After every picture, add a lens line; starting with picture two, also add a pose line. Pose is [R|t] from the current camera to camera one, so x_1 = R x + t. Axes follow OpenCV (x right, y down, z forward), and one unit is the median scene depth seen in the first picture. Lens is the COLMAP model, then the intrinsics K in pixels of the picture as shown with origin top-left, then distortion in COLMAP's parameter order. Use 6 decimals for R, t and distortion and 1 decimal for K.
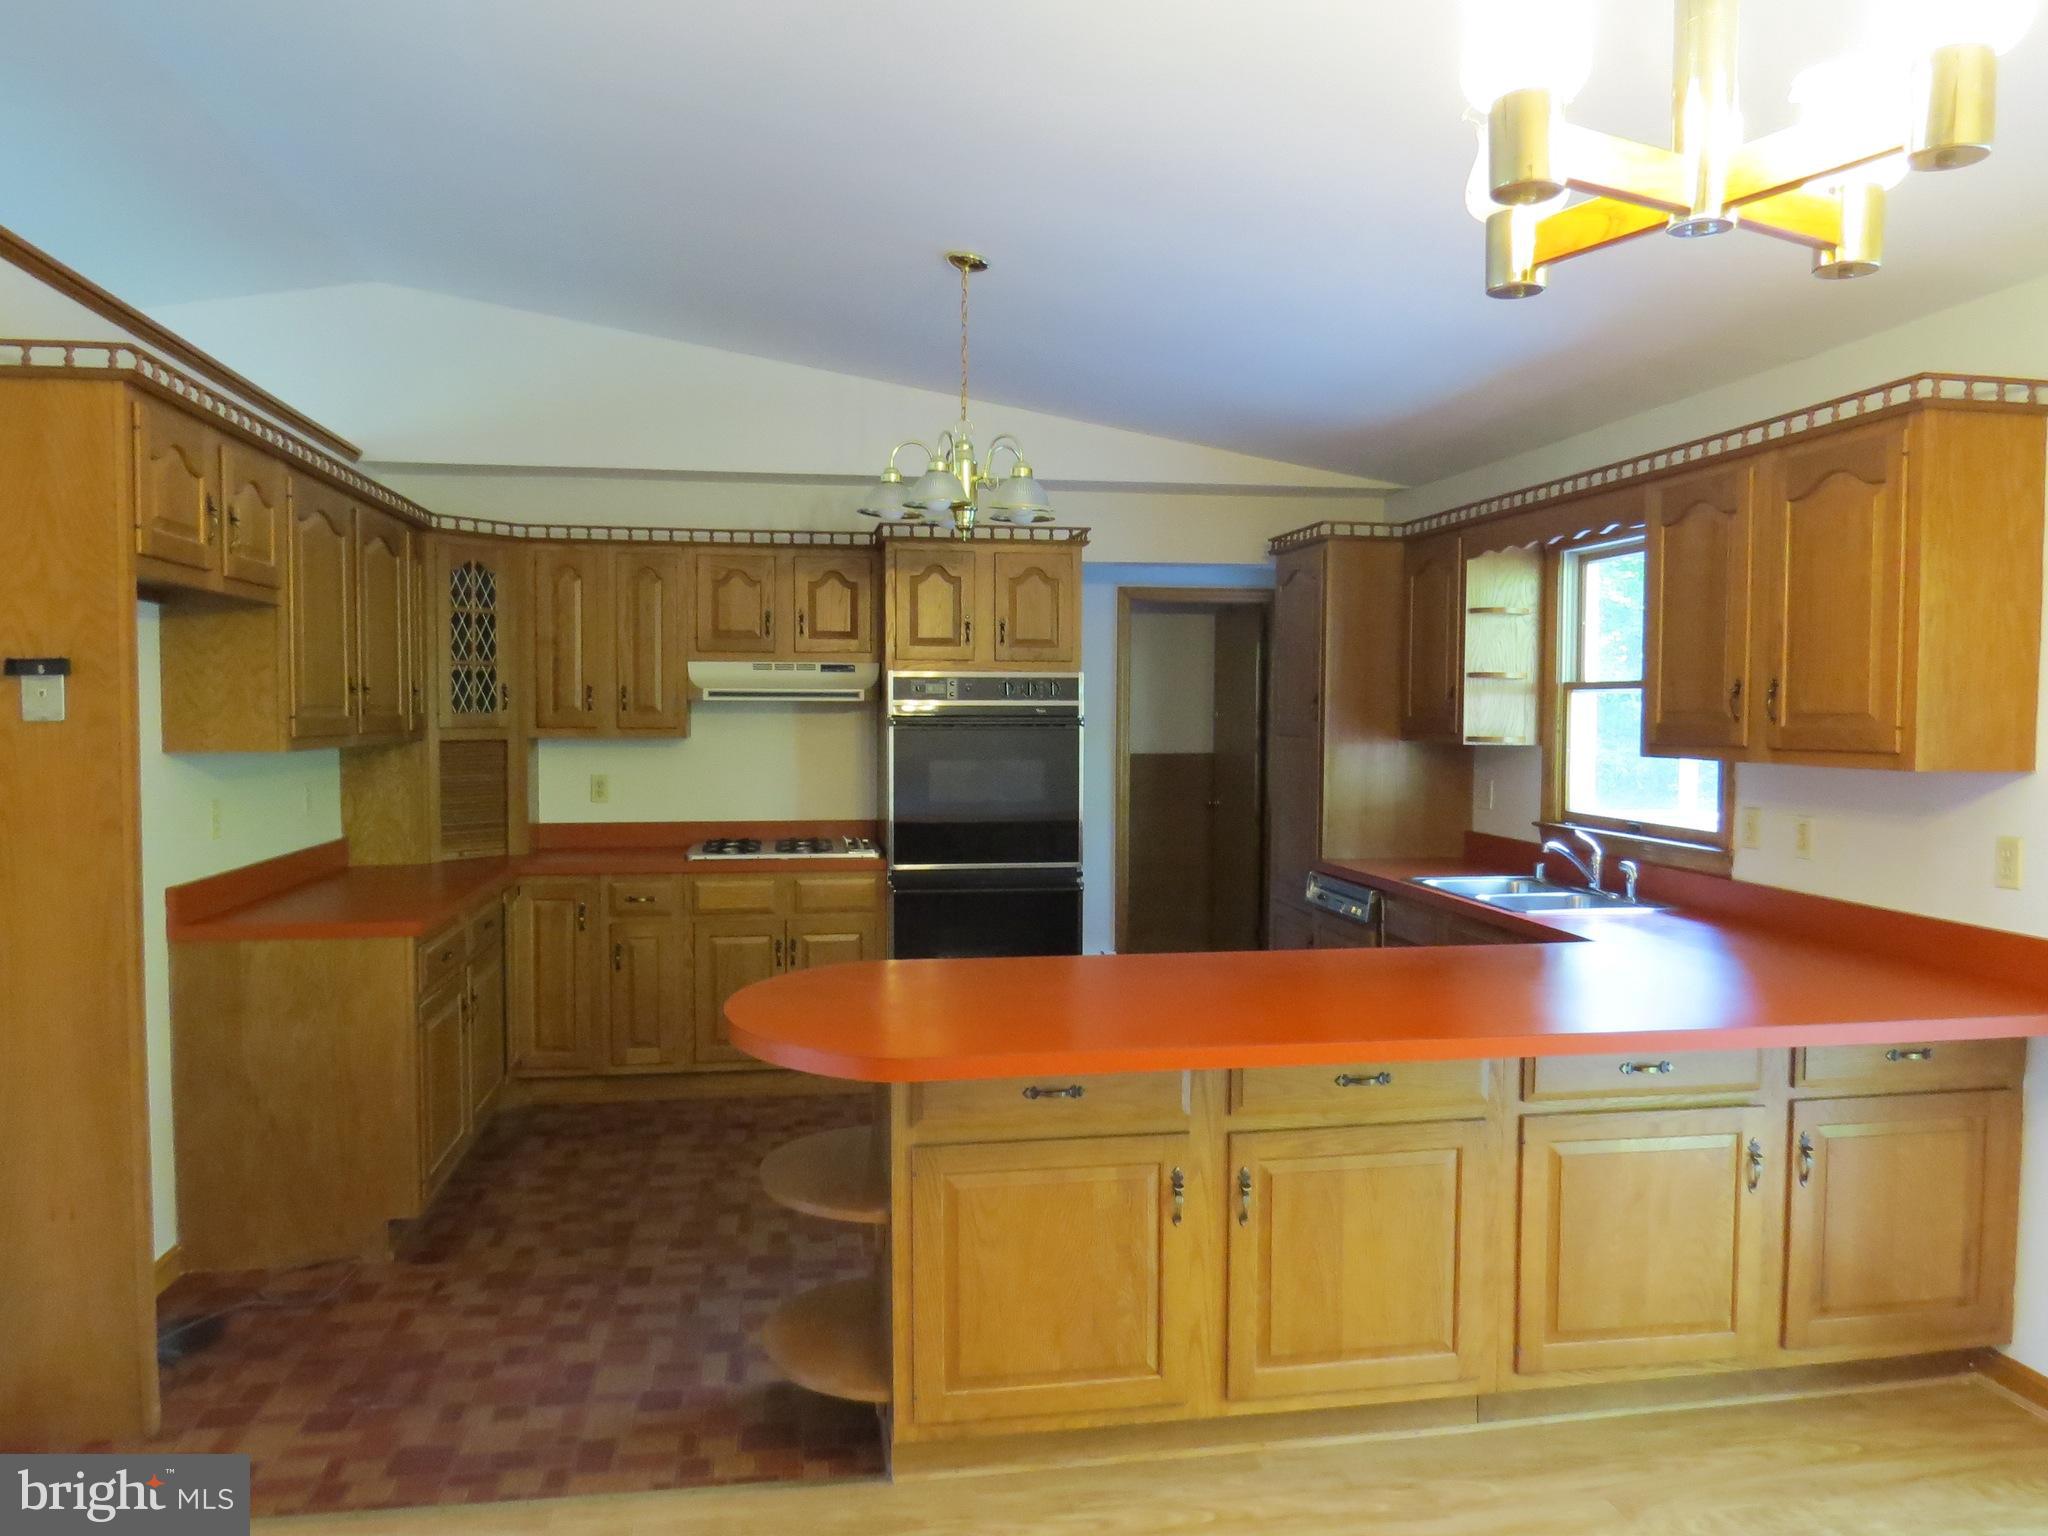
lens RADIAL K [[1459.9, 0, 1033.3], [0, 1459.9, 756.9], [0, 0, 1]] dist [-0.020636, -0.001701]
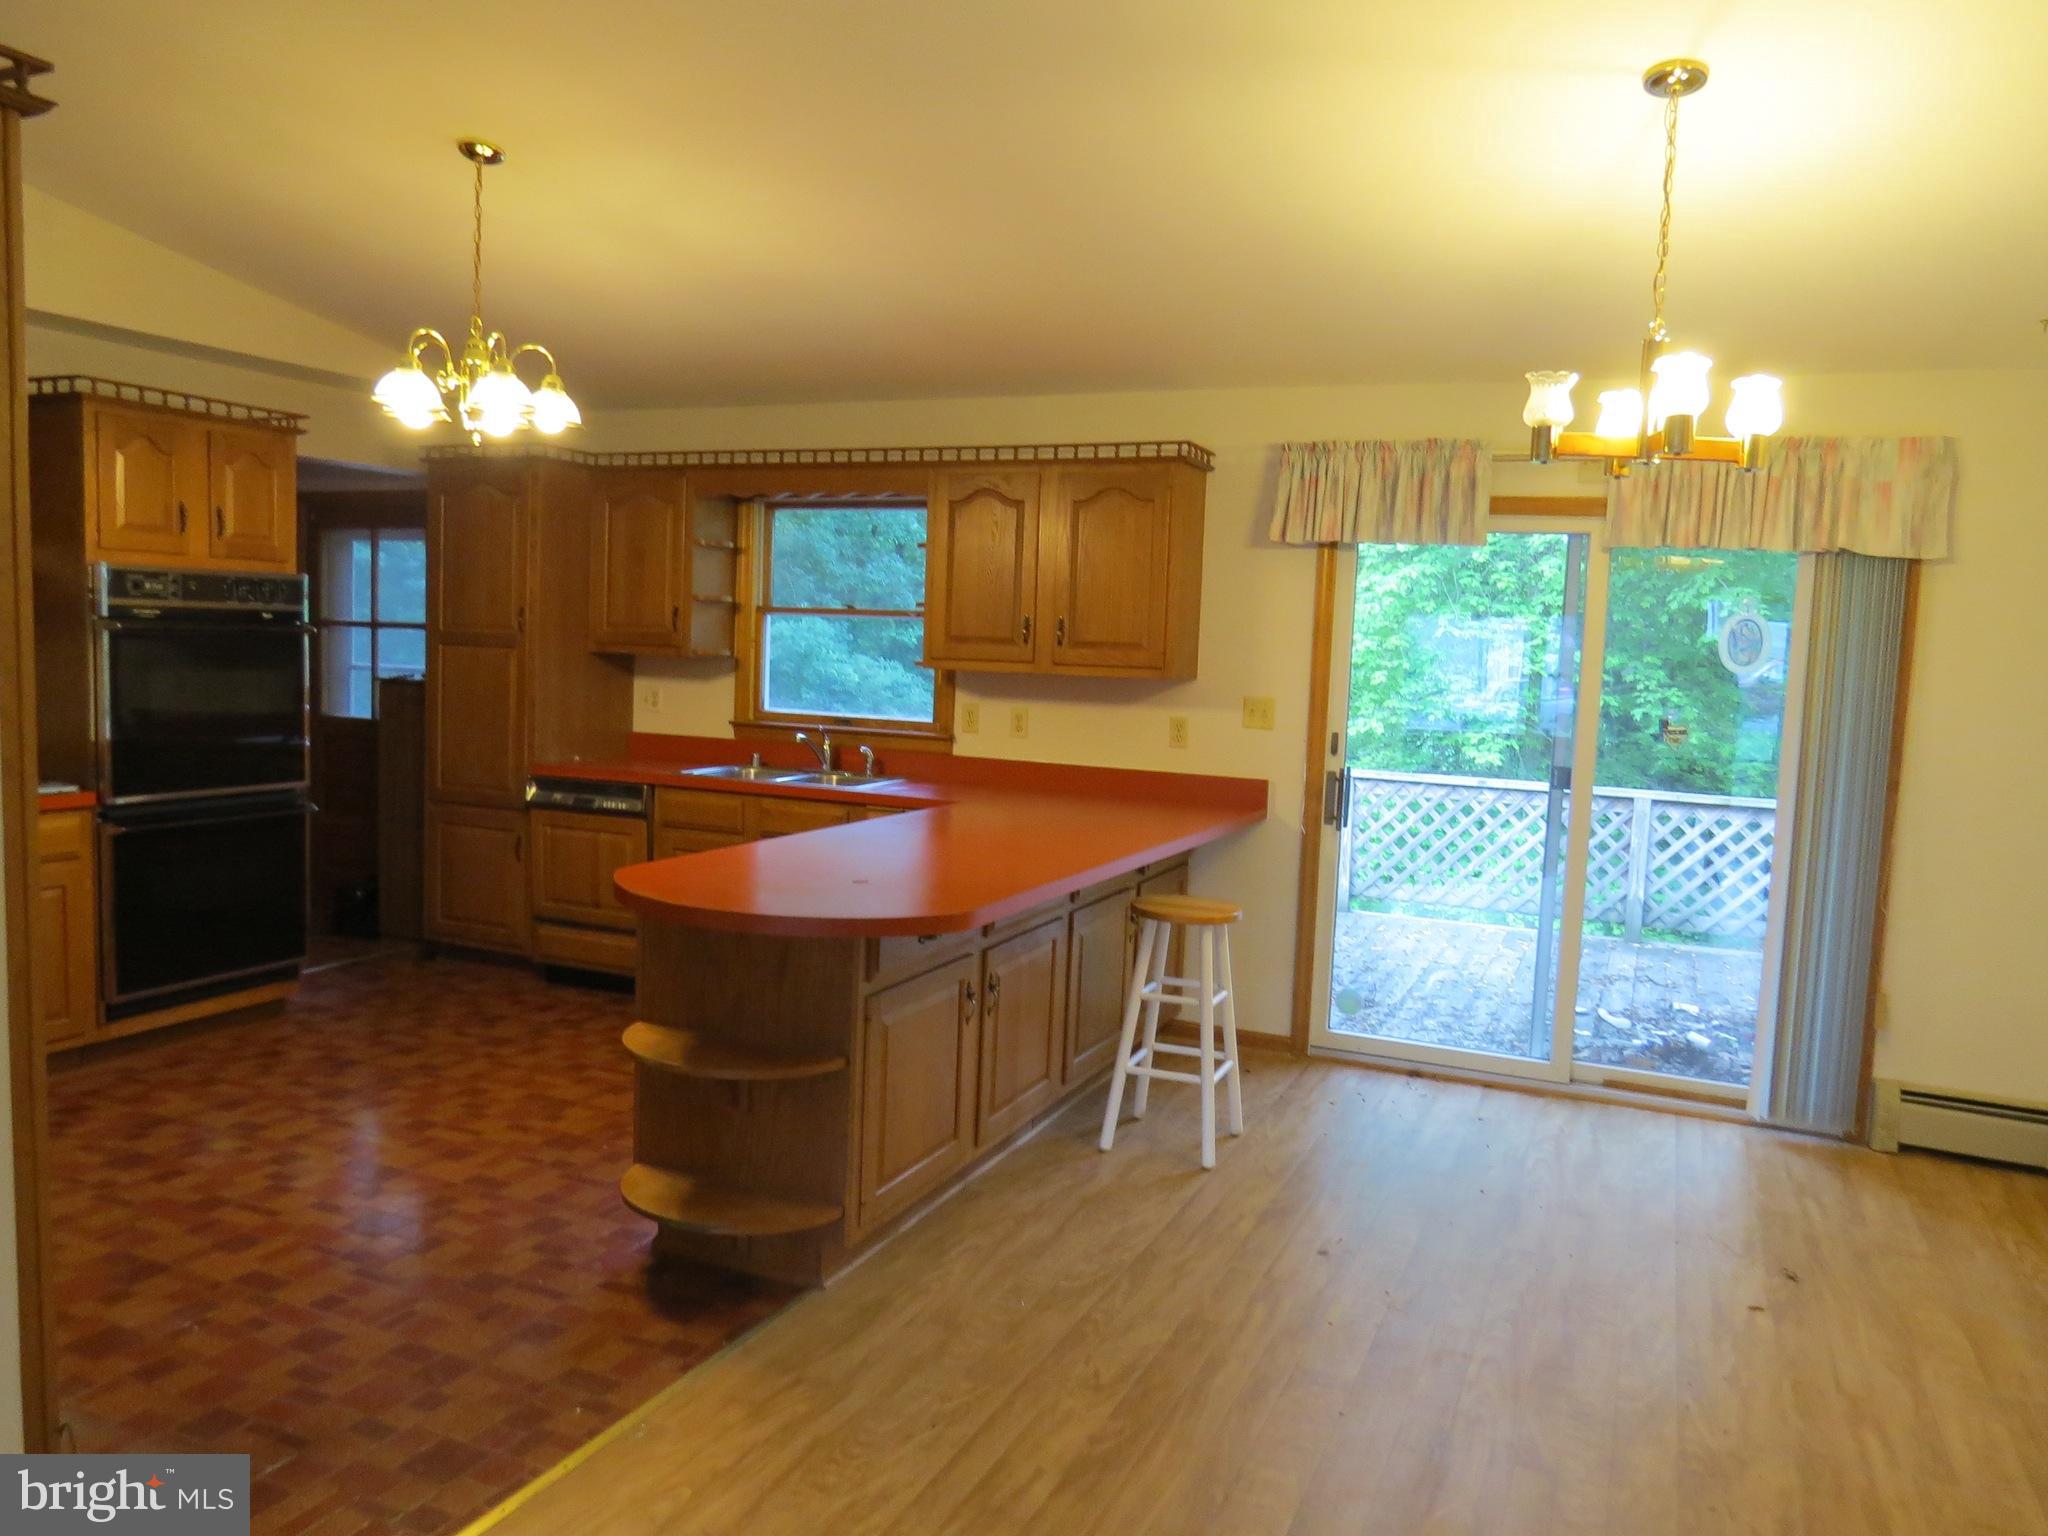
lens RADIAL K [[1459.9, 0, 1031.8], [0, 1459.9, 765.9], [0, 0, 1]] dist [-0.020636, -0.001701]
pose [[0.551068, -0.056577, 0.832540, -0.661093], [-0.003847, 0.997516, 0.070335, -0.005636], [-0.834451, -0.041962, 0.549482, 0.155874]]
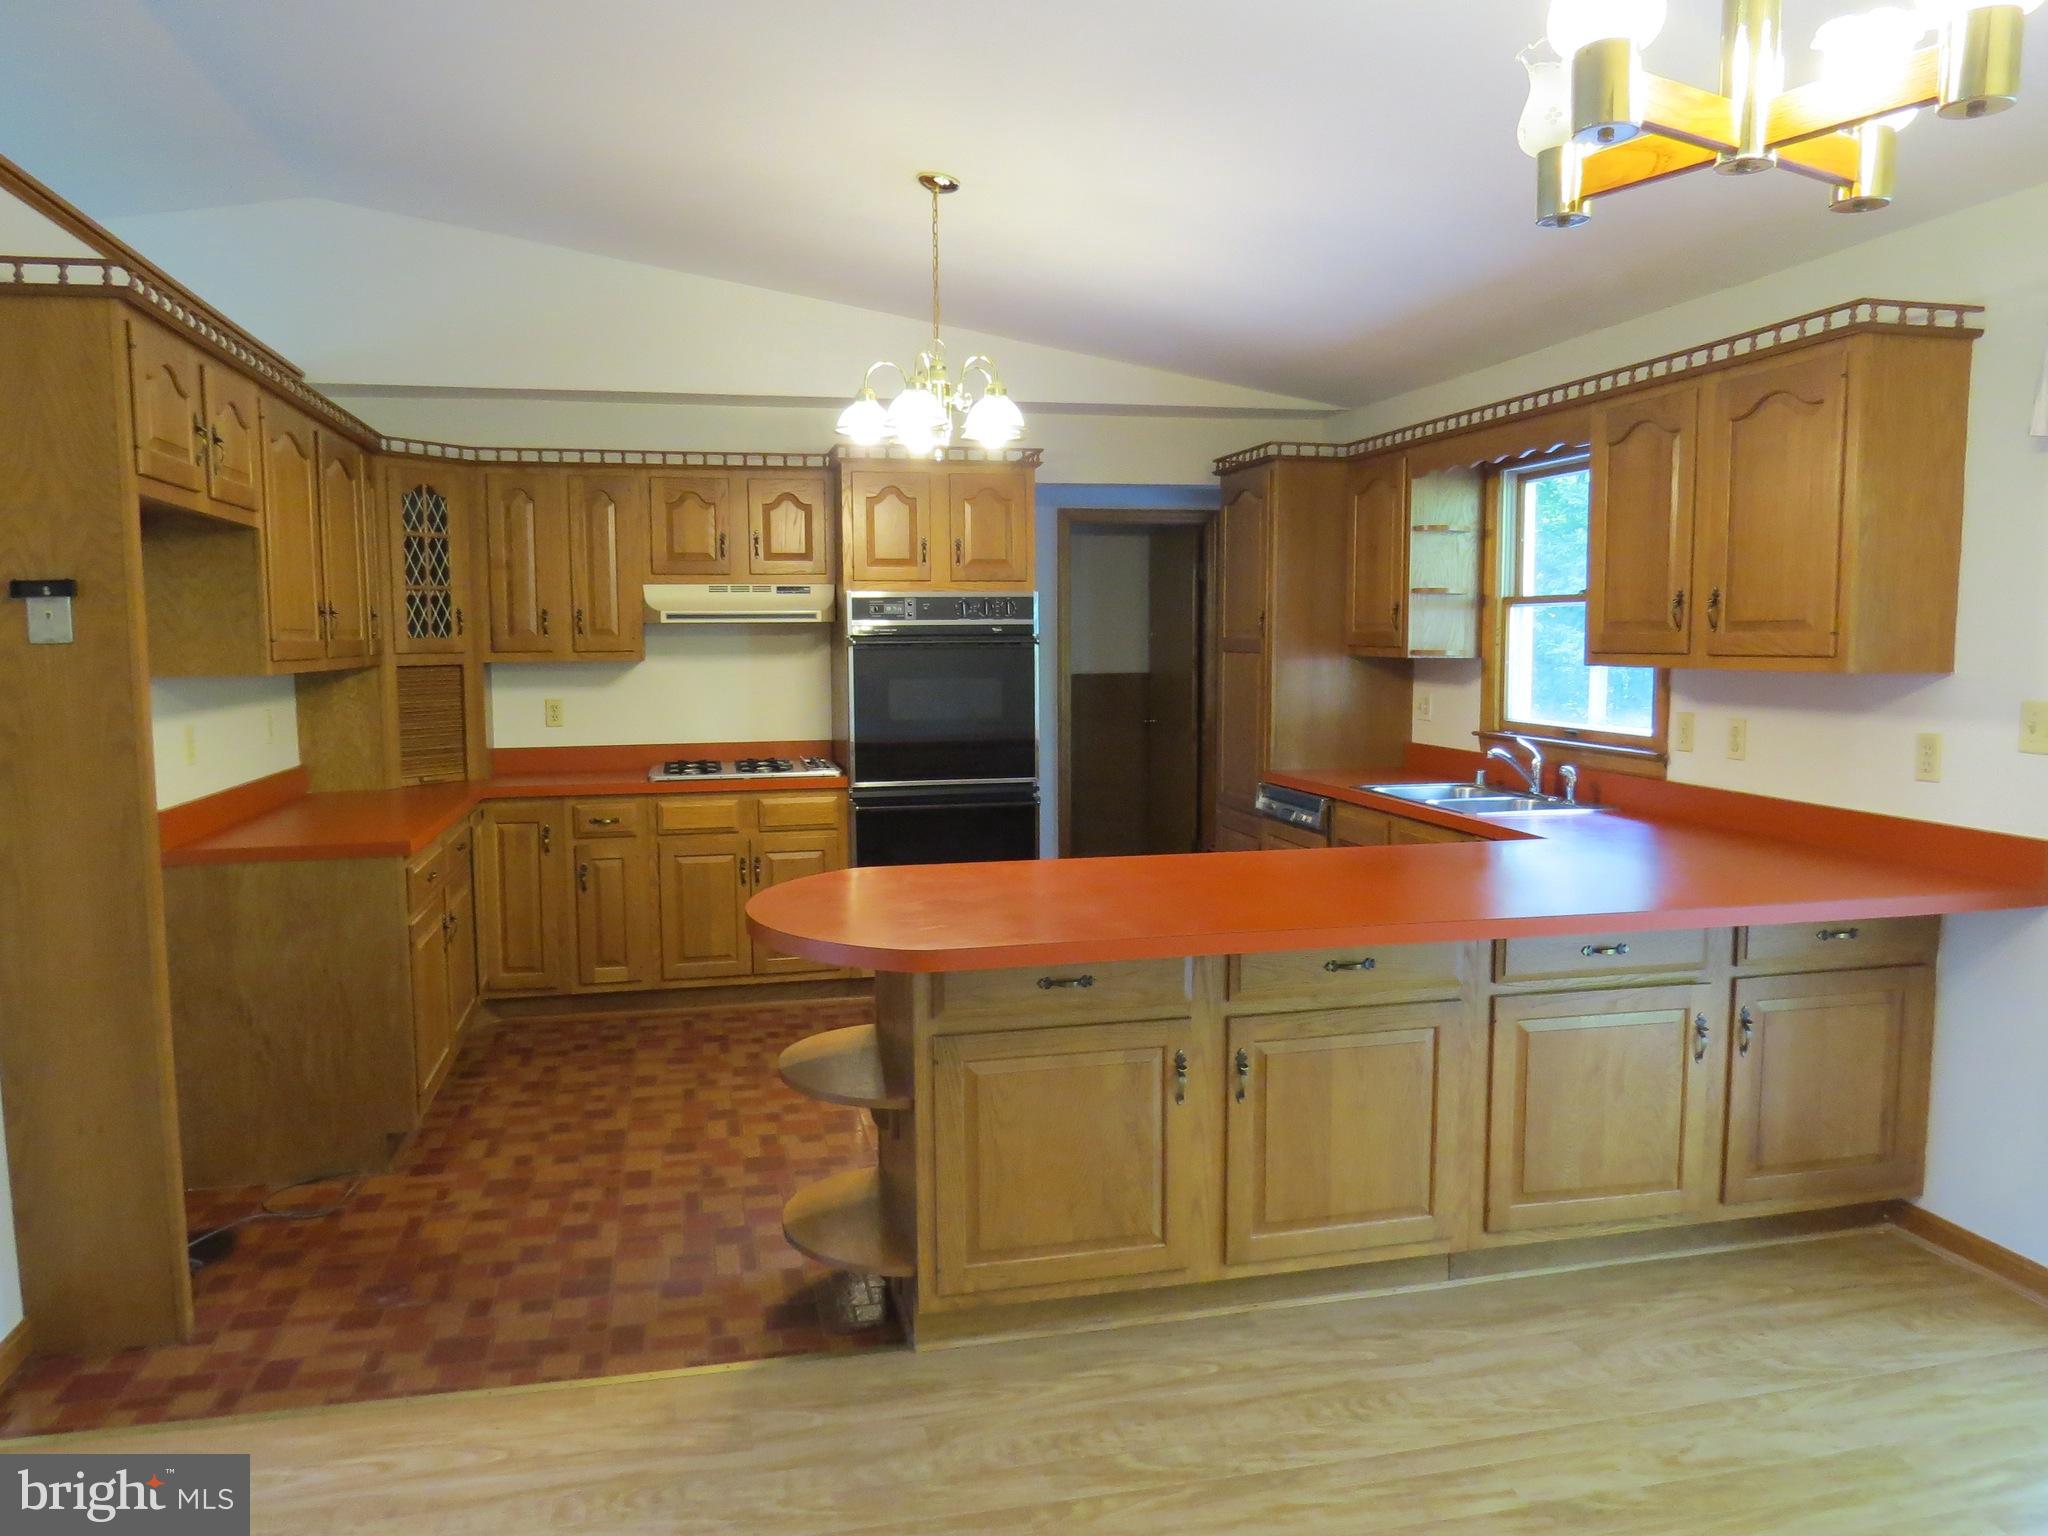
lens RADIAL K [[1459.9, 0, 1027.3], [0, 1459.9, 761.2], [0, 0, 1]] dist [-0.020636, -0.001701]
pose [[0.998078, -0.015015, 0.060129, -0.049321], [0.011821, 0.998518, 0.053115, 0.008221], [-0.060838, -0.052302, 0.996776, -0.030742]]
